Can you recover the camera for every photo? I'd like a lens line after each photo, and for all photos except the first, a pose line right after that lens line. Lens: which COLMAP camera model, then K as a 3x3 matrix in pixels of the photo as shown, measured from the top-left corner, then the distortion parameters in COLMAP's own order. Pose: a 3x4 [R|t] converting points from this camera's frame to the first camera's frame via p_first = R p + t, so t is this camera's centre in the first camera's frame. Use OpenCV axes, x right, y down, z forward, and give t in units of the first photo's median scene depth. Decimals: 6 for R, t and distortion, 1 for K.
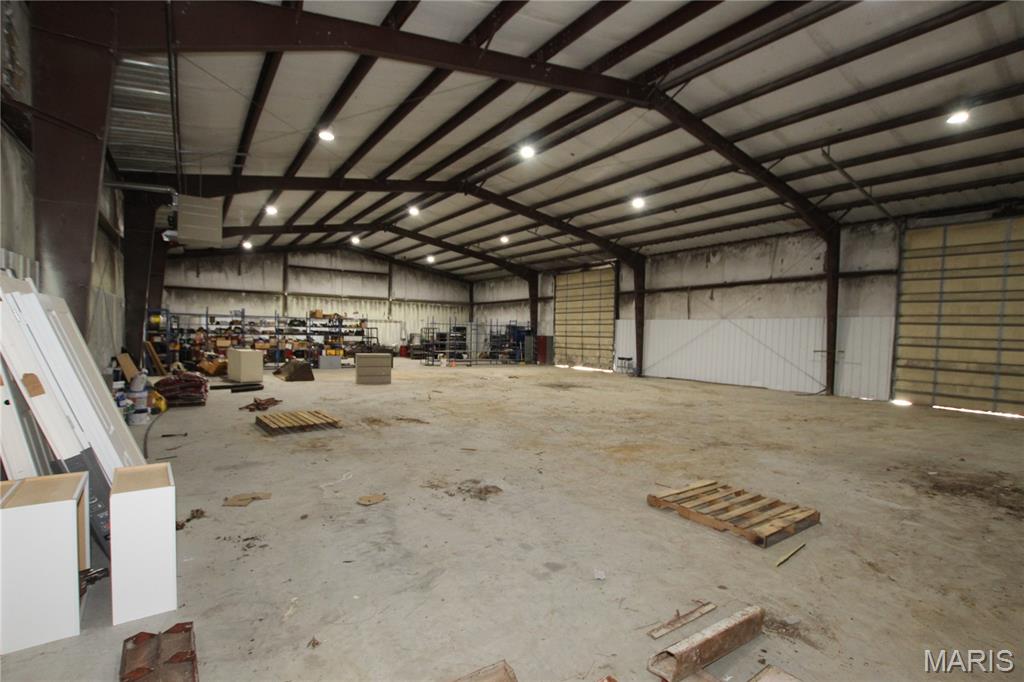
lens RADIAL K [[476.7, 0, 507.5], [0, 476.7, 350.4], [0, 0, 1]] dist [-0.030816, 0.007855]
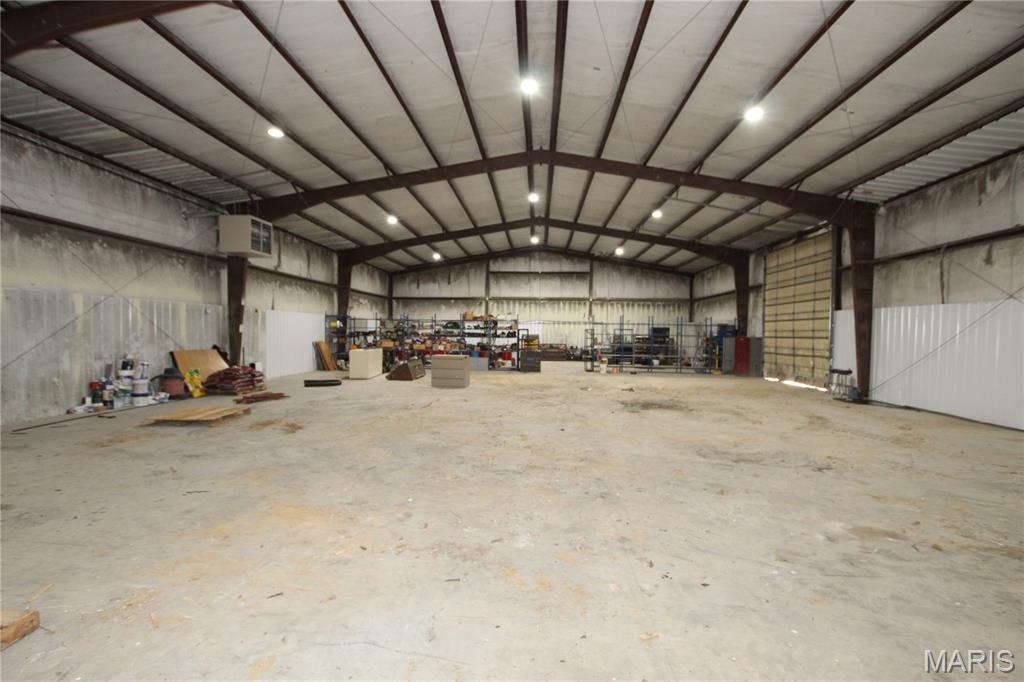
lens RADIAL K [[476.7, 0, 511.3], [0, 476.7, 346.9], [0, 0, 1]] dist [-0.030816, 0.007855]
pose [[0.794953, 0.006459, -0.606637, 0.254760], [-0.017932, 0.999757, -0.012855, 0.000796], [0.606406, 0.021097, 0.794875, 0.214998]]
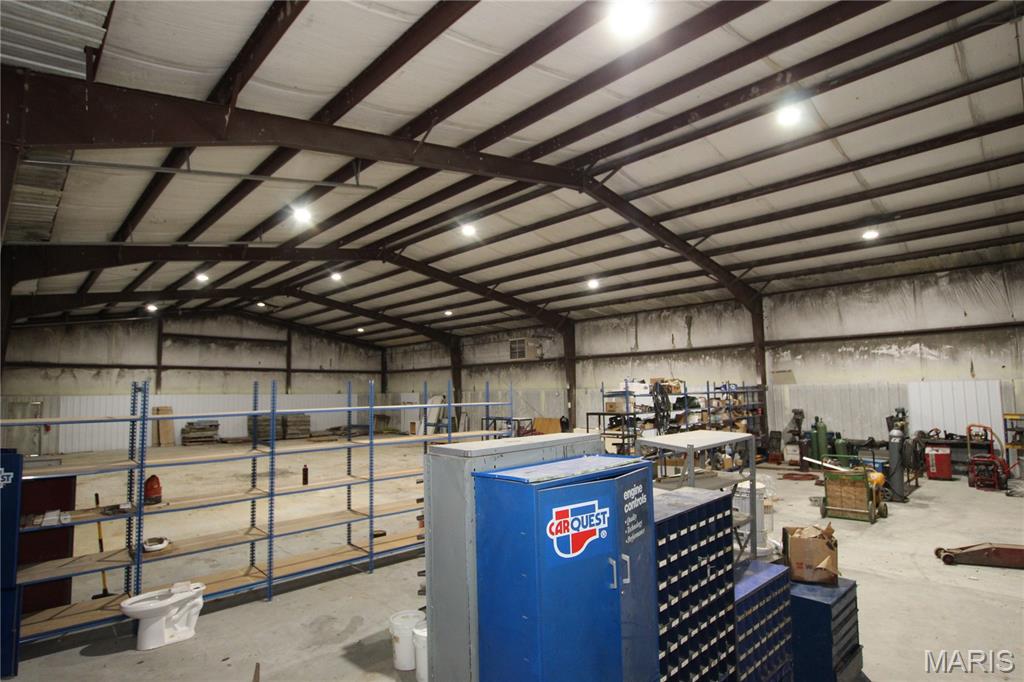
lens RADIAL K [[523.9, 0, 504.6], [0, 523.9, 338.5], [0, 0, 1]] dist [-0.018497, -0.000578]
pose [[-0.987367, -0.021305, -0.157014, -0.108416], [-0.010995, 0.997743, -0.066240, -0.078235], [0.158071, -0.063677, -0.985372, 1.376485]]
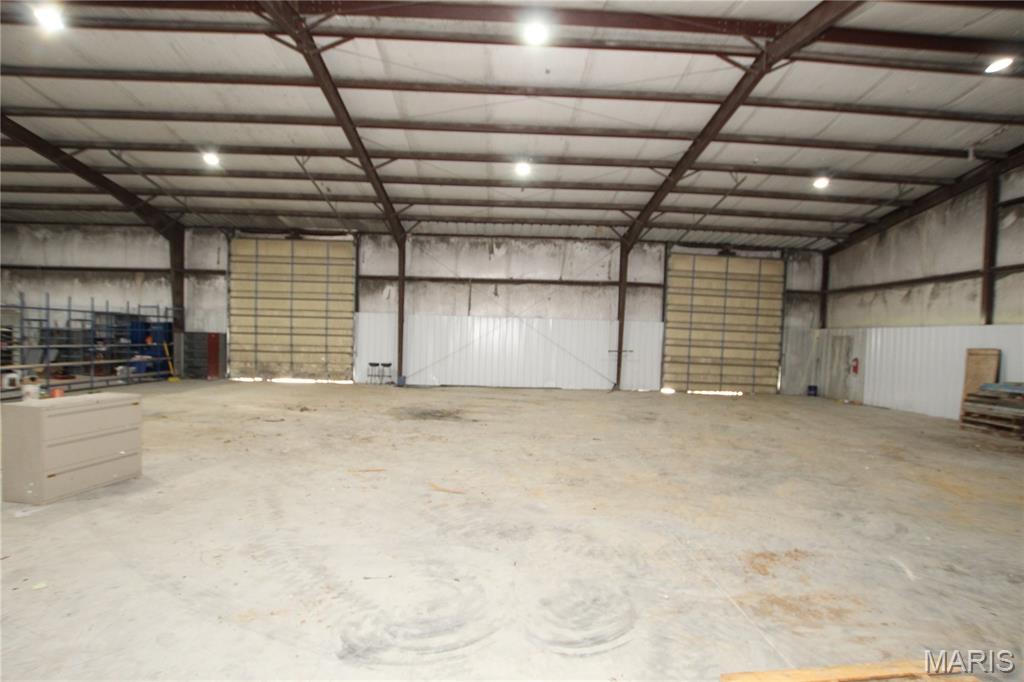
lens RADIAL K [[476.7, 0, 519.9], [0, 476.7, 341.1], [0, 0, 1]] dist [-0.030816, 0.007855]
pose [[0.530913, -0.011397, 0.847350, -0.252016], [0.013284, 0.999899, 0.005125, -0.019011], [-0.847322, 0.008535, 0.531011, 0.375256]]
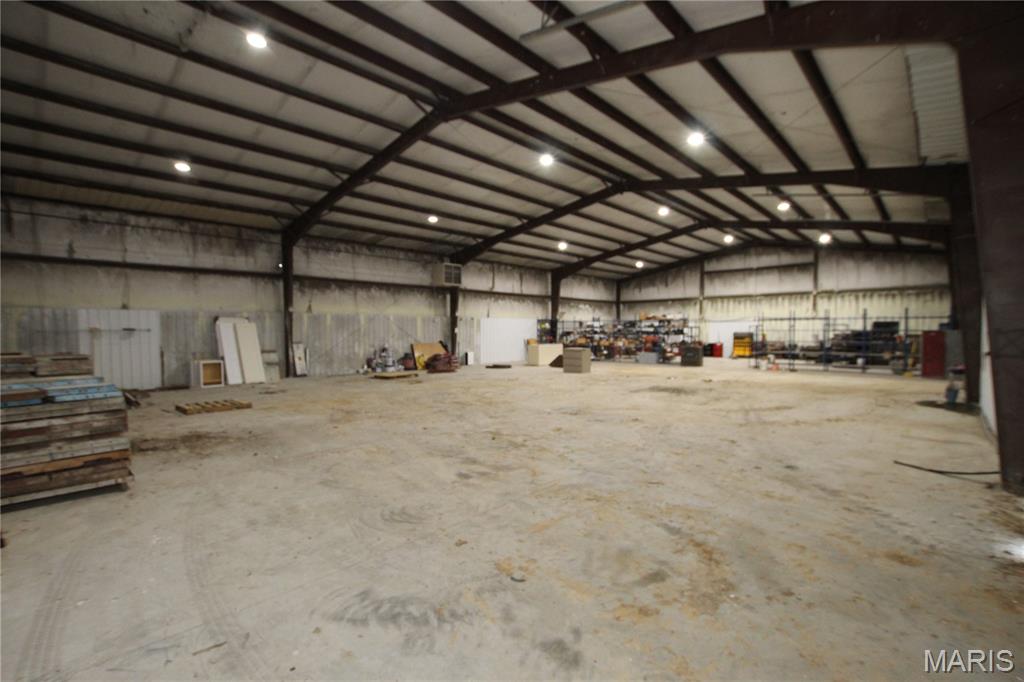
lens RADIAL K [[476.7, 0, 513.0], [0, 476.7, 346.5], [0, 0, 1]] dist [-0.030816, 0.007855]
pose [[0.227363, 0.007972, -0.973778, 0.583206], [-0.028245, 0.999600, 0.001588, 0.003803], [0.973400, 0.027143, 0.227497, 0.372589]]
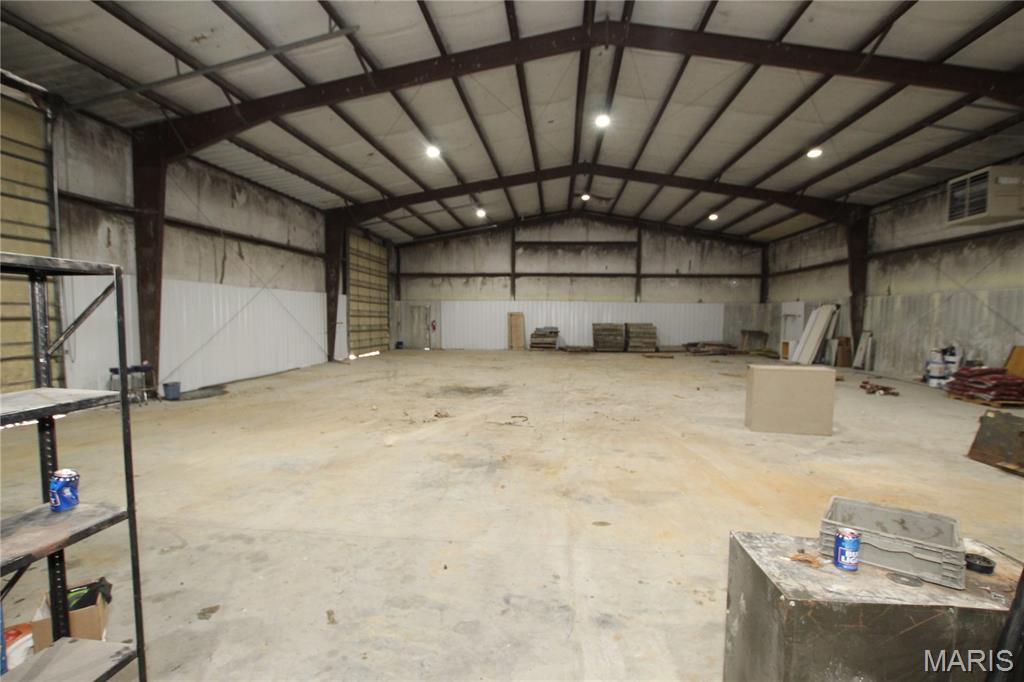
lens RADIAL K [[476.7, 0, 519.0], [0, 476.7, 346.9], [0, 0, 1]] dist [-0.030816, 0.007855]
pose [[-0.771086, -0.068114, 0.633077, -0.245012], [0.003256, 0.993827, 0.110893, -0.041964], [-0.636722, 0.087569, -0.766105, 1.002980]]
